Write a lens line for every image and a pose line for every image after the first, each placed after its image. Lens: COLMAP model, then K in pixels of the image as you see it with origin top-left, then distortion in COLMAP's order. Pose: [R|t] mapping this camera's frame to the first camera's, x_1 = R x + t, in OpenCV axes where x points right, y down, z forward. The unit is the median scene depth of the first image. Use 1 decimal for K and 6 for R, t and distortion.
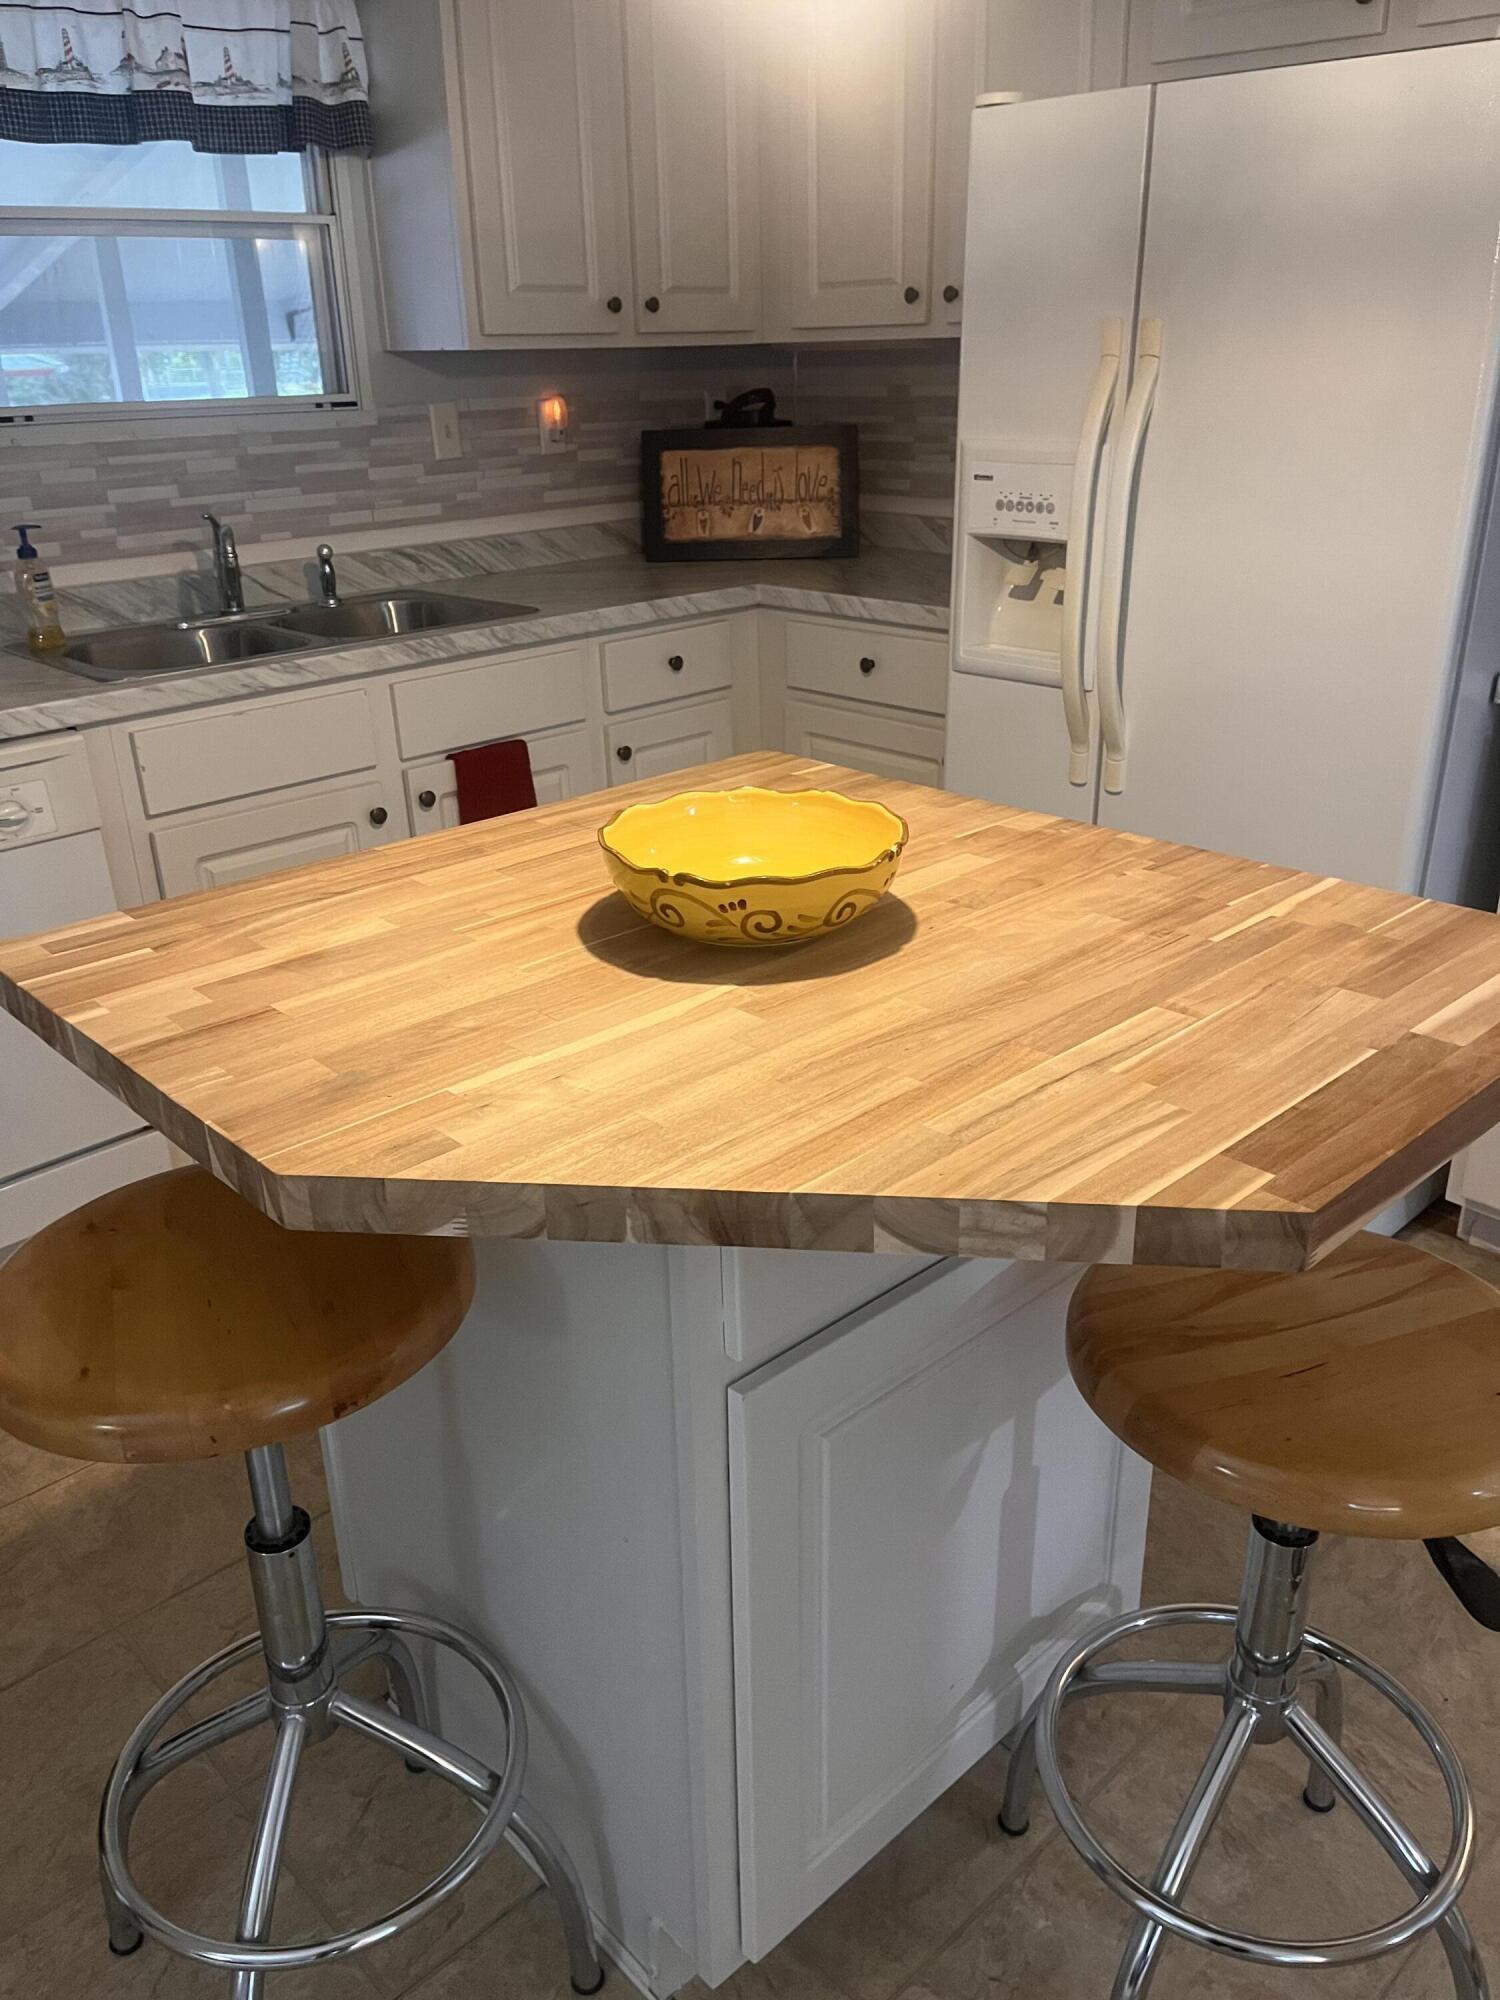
lens RADIAL K [[1532.0, 0, 750.0], [0, 1532.0, 1000.0], [0, 0, 1]] dist [0.088835, -0.120145]
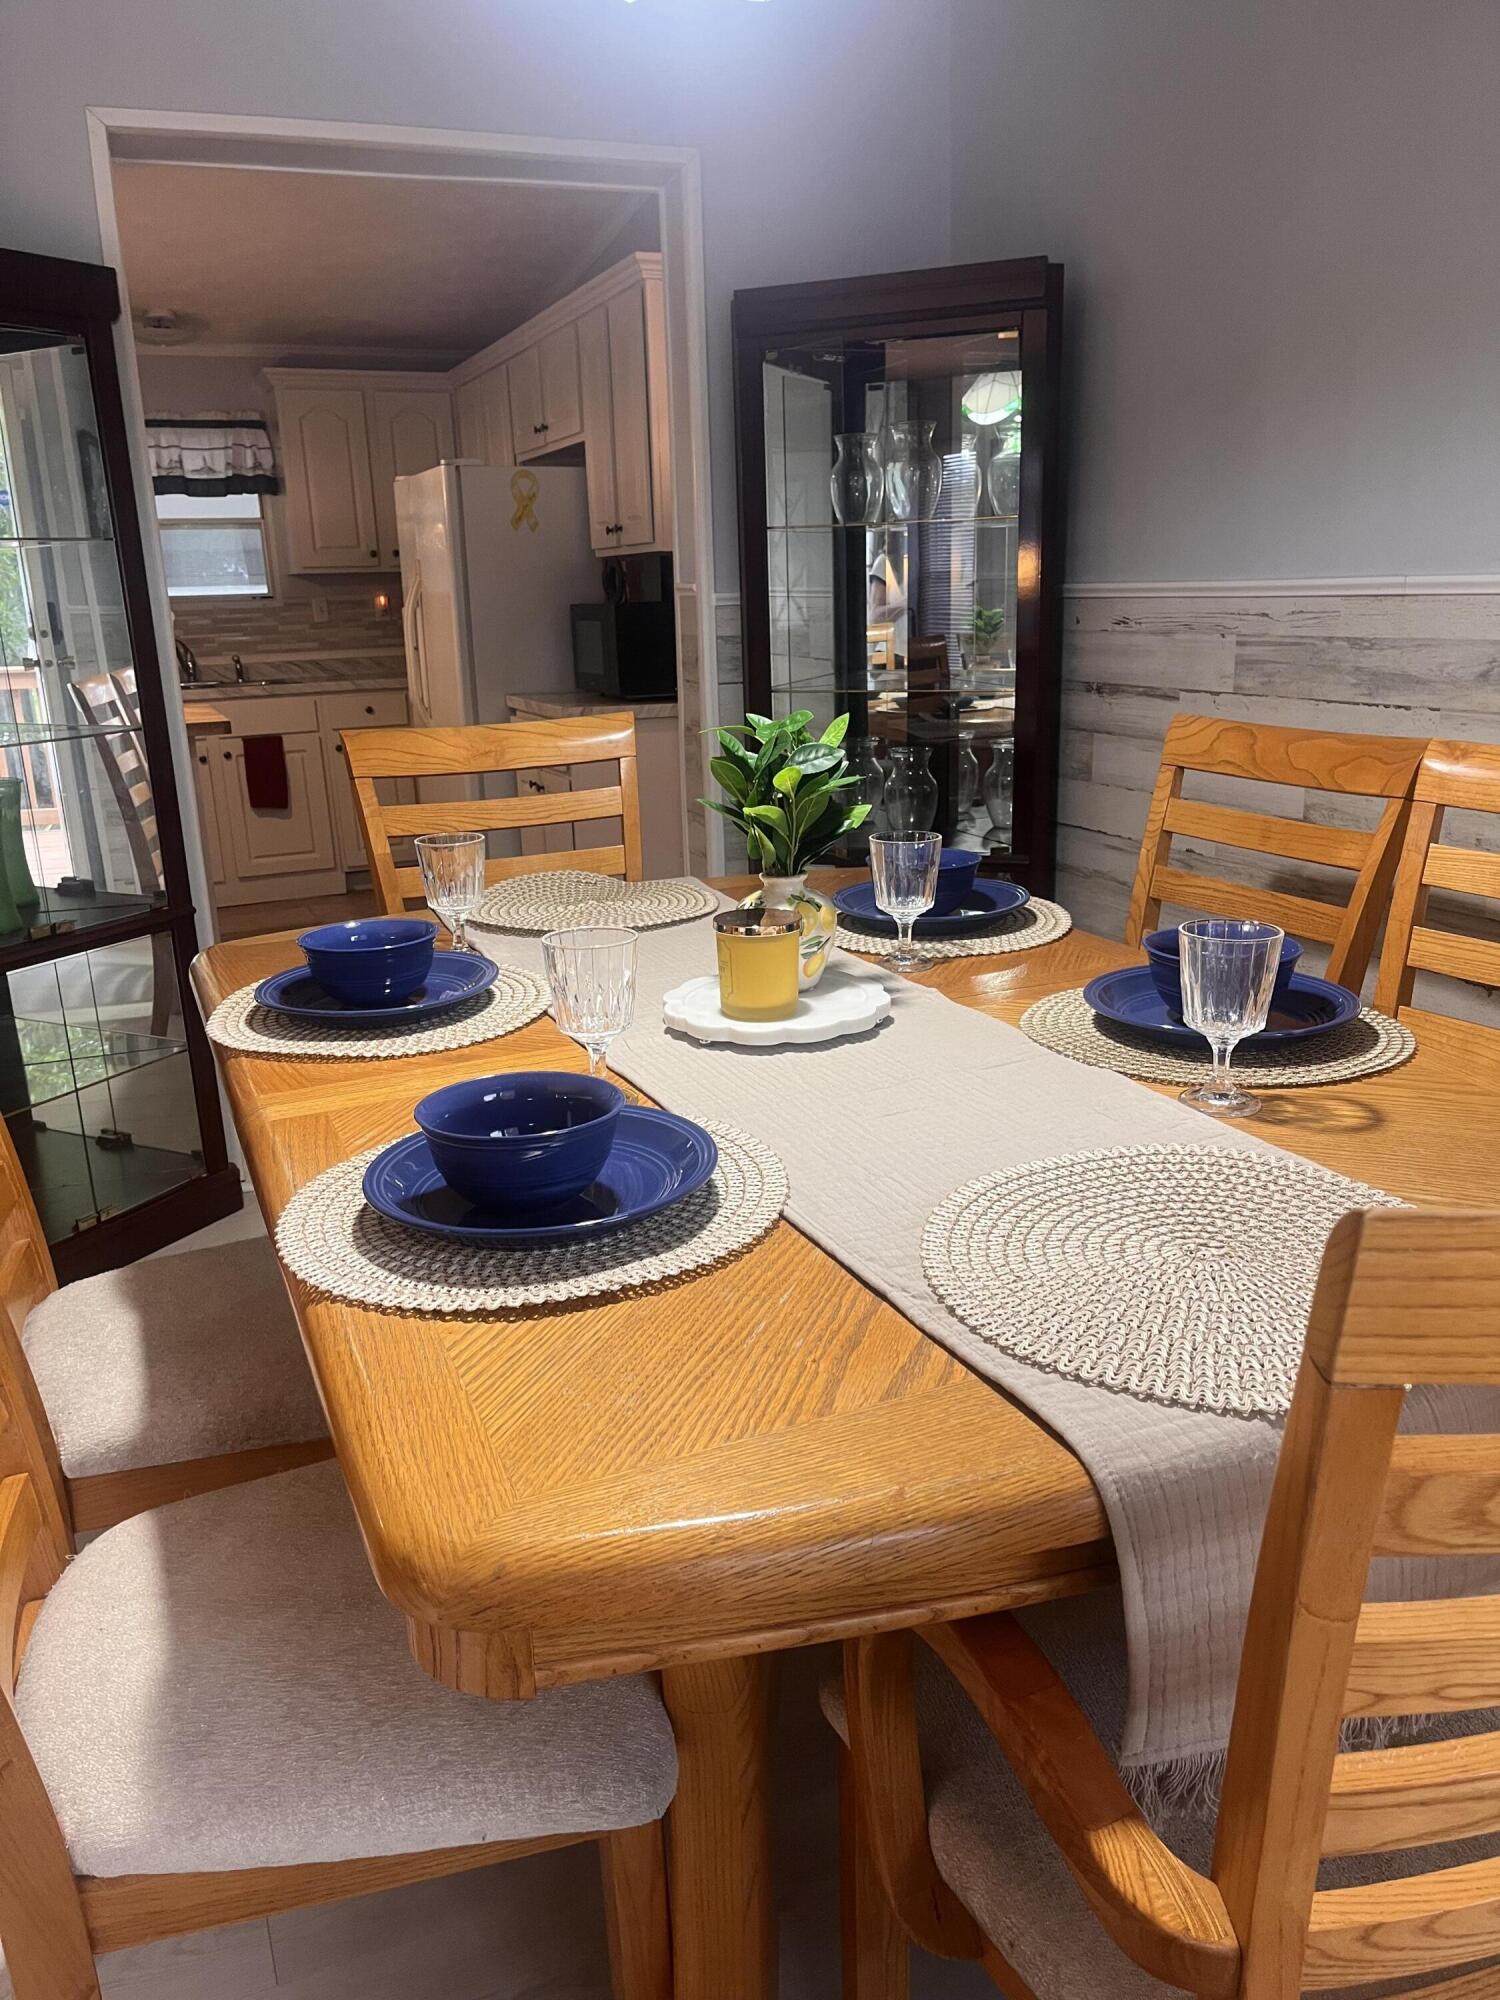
lens RADIAL K [[1532.0, 0, 750.0], [0, 1532.0, 1000.0], [0, 0, 1]] dist [0.088835, -0.120145]
pose [[0.940276, 0.080927, -0.330653, 1.197090], [-0.122100, 0.986876, -0.105677, 0.345173], [0.317761, 0.139738, 0.937817, -0.803836]]
